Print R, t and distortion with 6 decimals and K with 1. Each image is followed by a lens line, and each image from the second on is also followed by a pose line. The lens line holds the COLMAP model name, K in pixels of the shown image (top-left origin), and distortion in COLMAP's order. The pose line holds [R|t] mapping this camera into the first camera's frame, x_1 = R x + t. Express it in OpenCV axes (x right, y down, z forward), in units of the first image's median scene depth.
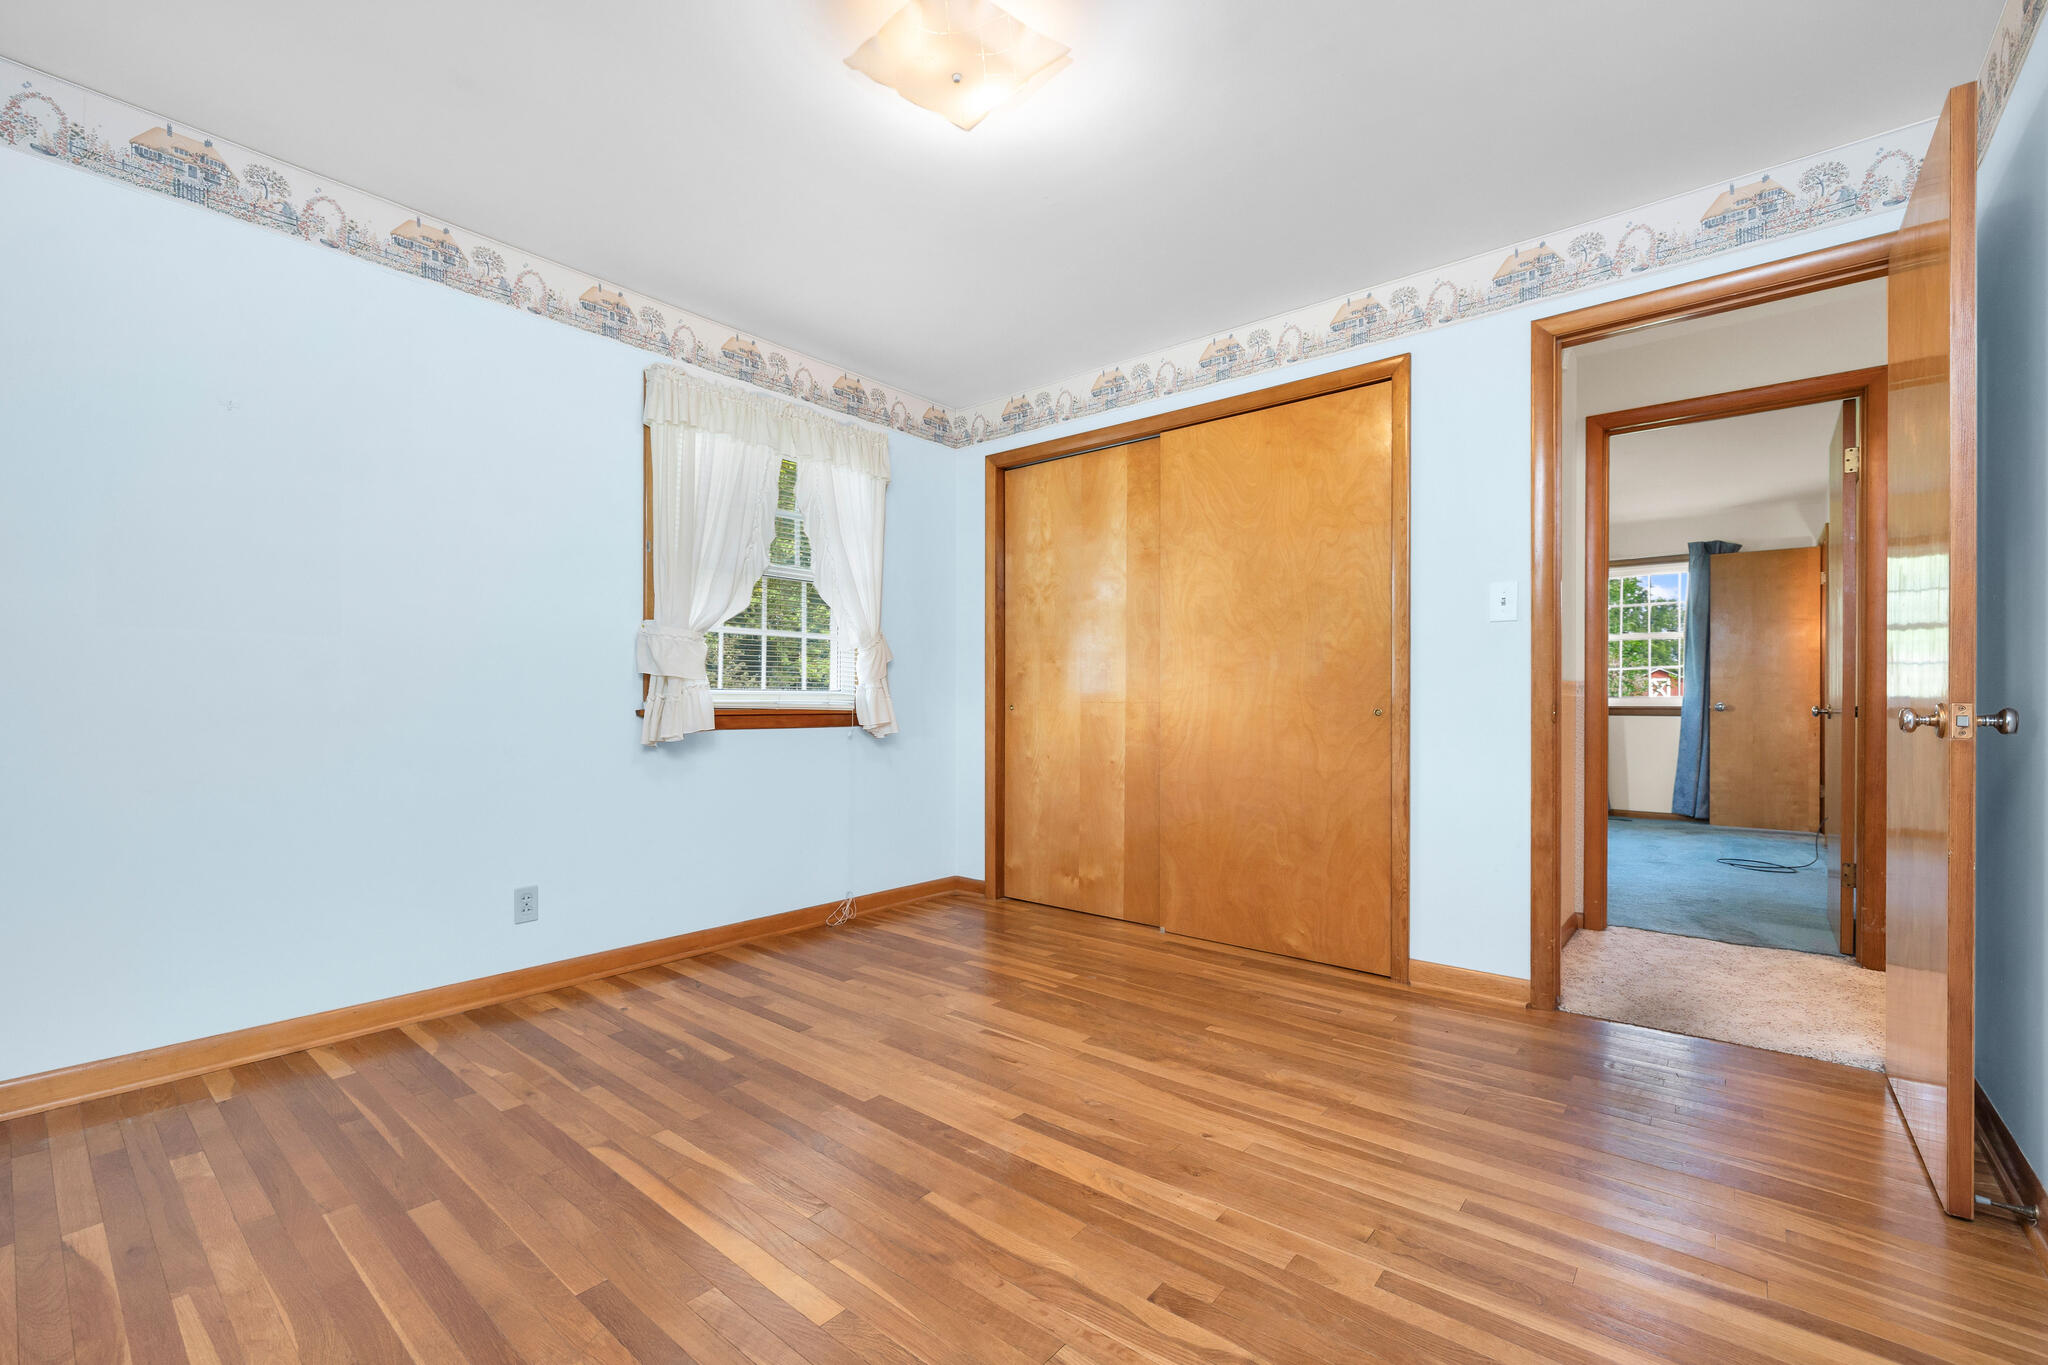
lens RADIAL K [[868.9, 0, 1022.7], [0, 868.9, 697.1], [0, 0, 1]] dist [-0.004318, -0.000121]
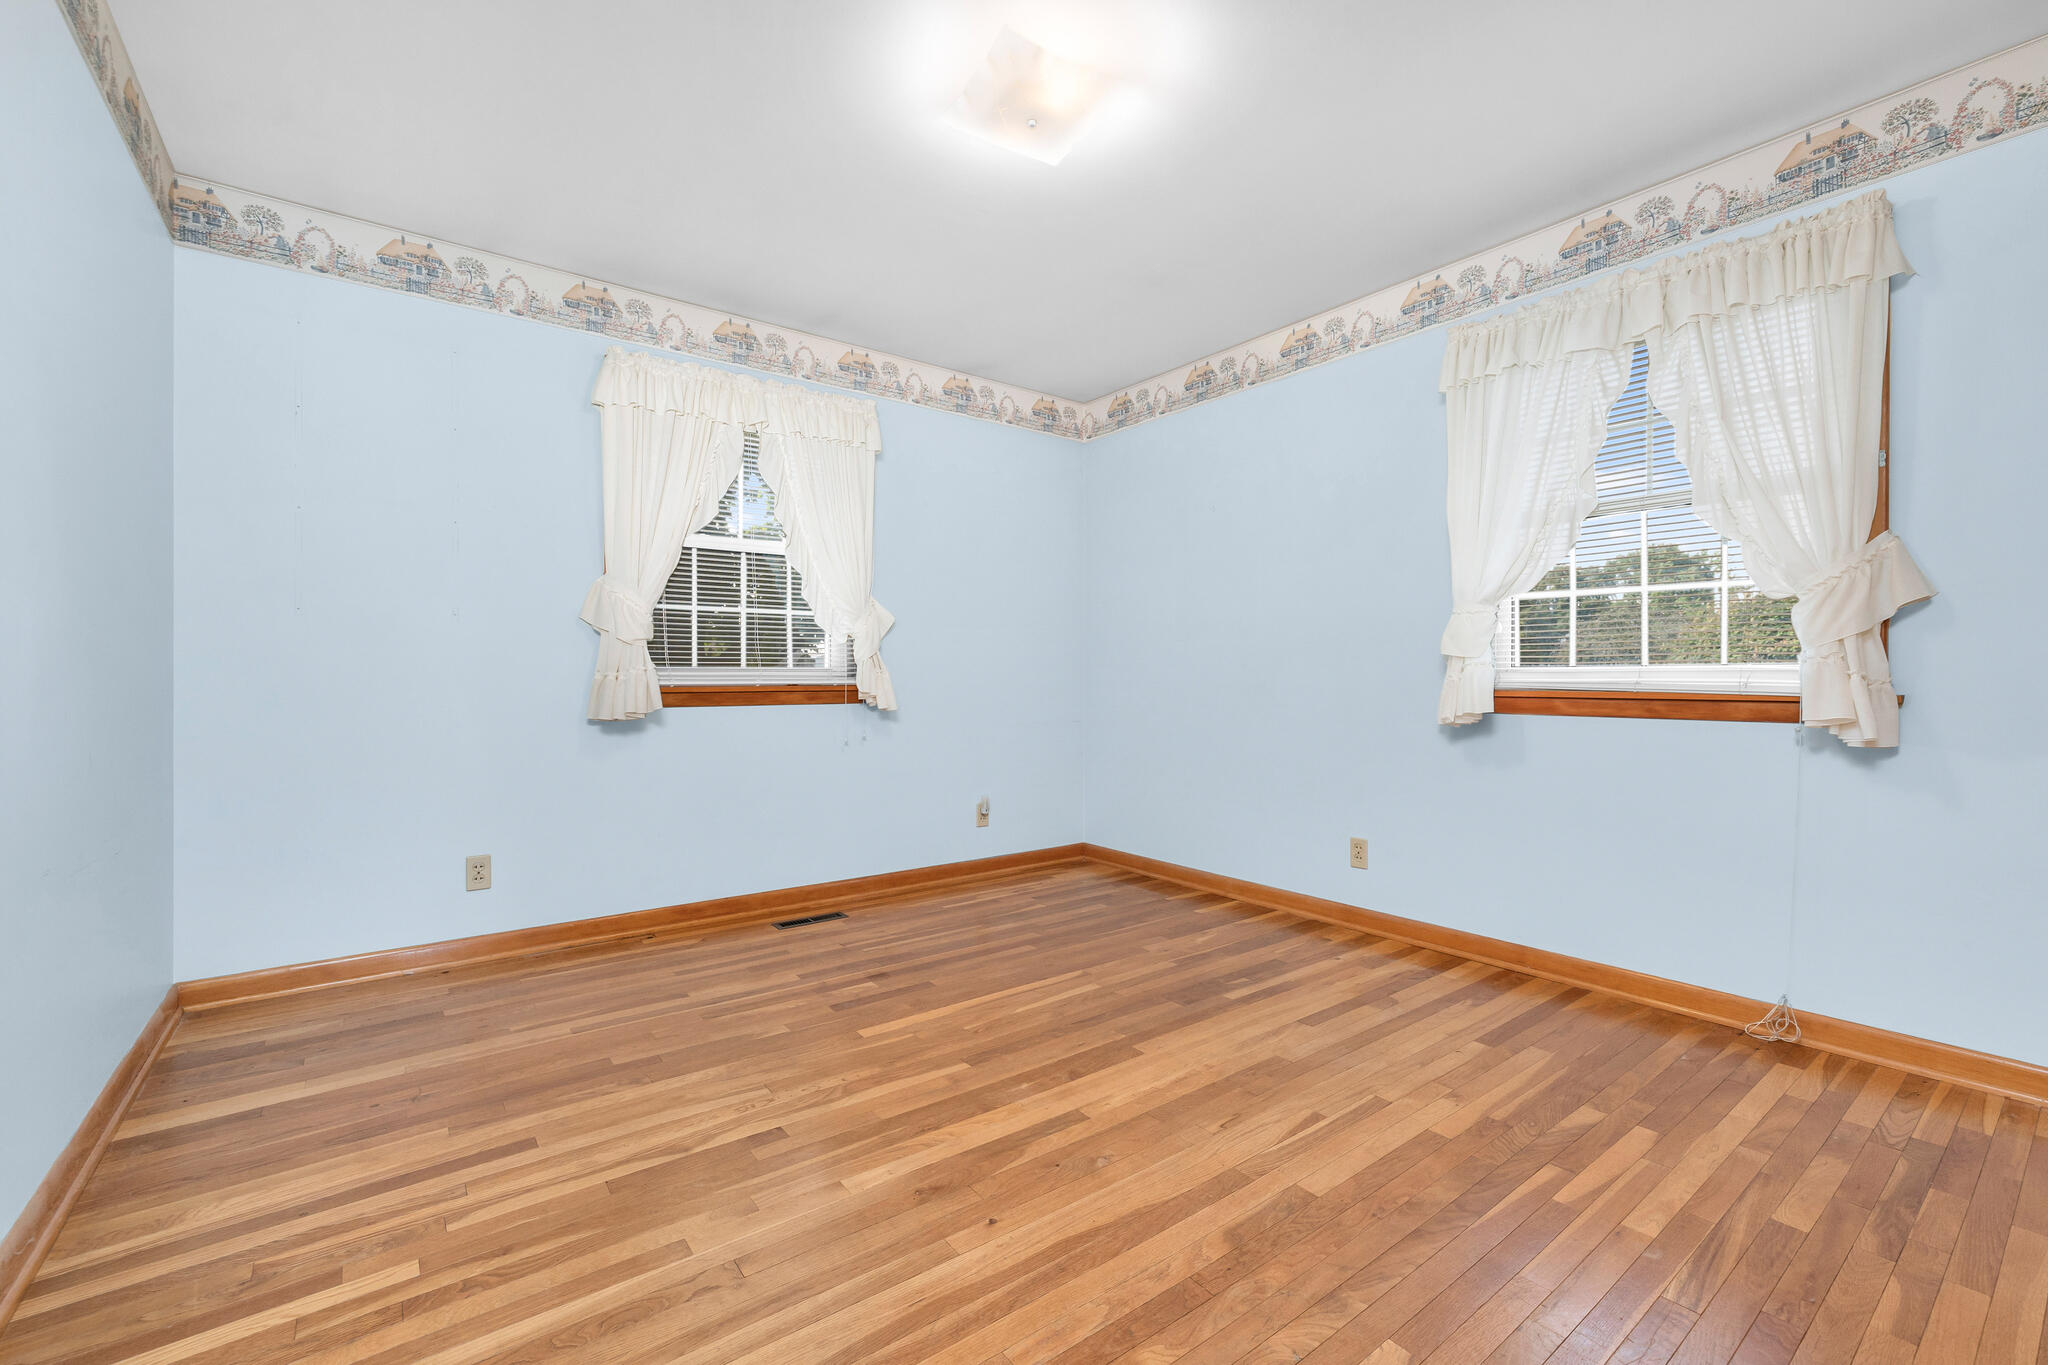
lens RADIAL K [[858.1, 0, 1026.5], [0, 858.1, 670.9], [0, 0, 1]] dist [-0.000353, -0.000002]
pose [[-0.220783, -0.009839, -0.975273, 0.790226], [0.003148, 0.999937, -0.010801, 0.003915], [0.975318, -0.005454, -0.220738, 0.970233]]
